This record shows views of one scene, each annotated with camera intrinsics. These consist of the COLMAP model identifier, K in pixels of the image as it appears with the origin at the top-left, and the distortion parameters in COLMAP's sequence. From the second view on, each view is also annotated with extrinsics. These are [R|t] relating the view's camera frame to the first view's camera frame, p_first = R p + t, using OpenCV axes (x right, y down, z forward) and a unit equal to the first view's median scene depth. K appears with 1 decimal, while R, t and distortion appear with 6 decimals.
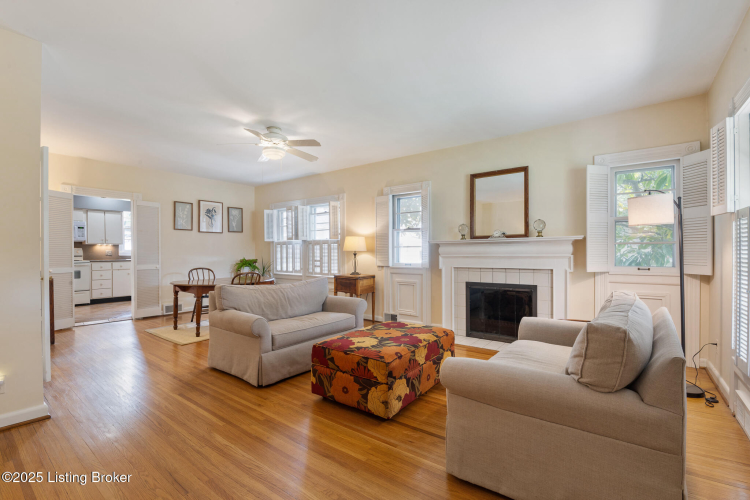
lens RADIAL K [[332.6, 0, 368.3], [0, 332.6, 252.5], [0, 0, 1]] dist [0.001542, -0.000667]
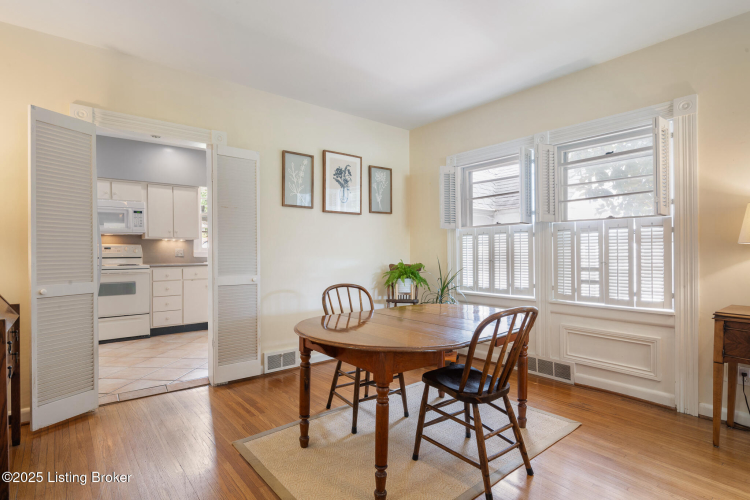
lens RADIAL K [[387.1, 0, 375.0], [0, 387.1, 250.0], [0, 0, 1]] dist [0.017597, -0.000127]
pose [[0.974566, -0.003841, -0.224067, -0.281098], [0.002043, 0.999964, -0.008255, 0.003629], [0.224090, 0.007587, 0.974539, 0.406954]]
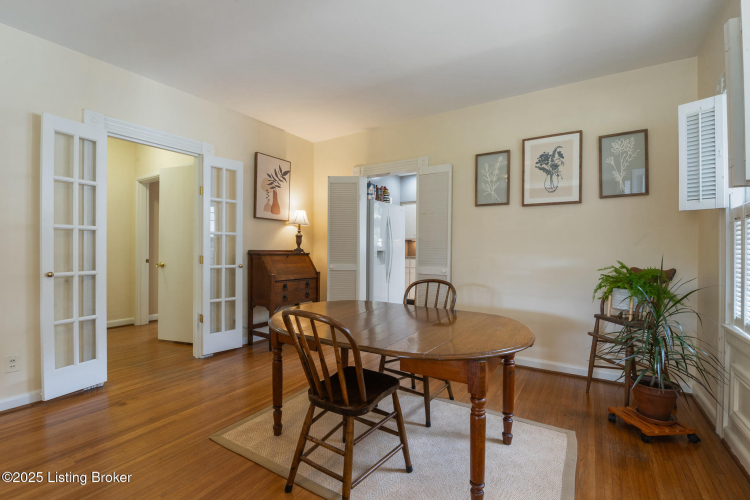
lens RADIAL K [[334.0, 0, 368.4], [0, 334.0, 238.8], [0, 0, 1]] dist [-0.000540, -0.000137]
pose [[0.075381, -0.020862, -0.996937, -0.037771], [-0.009732, 0.999718, -0.021656, -0.000223], [0.997107, 0.011334, 0.075157, 0.704483]]
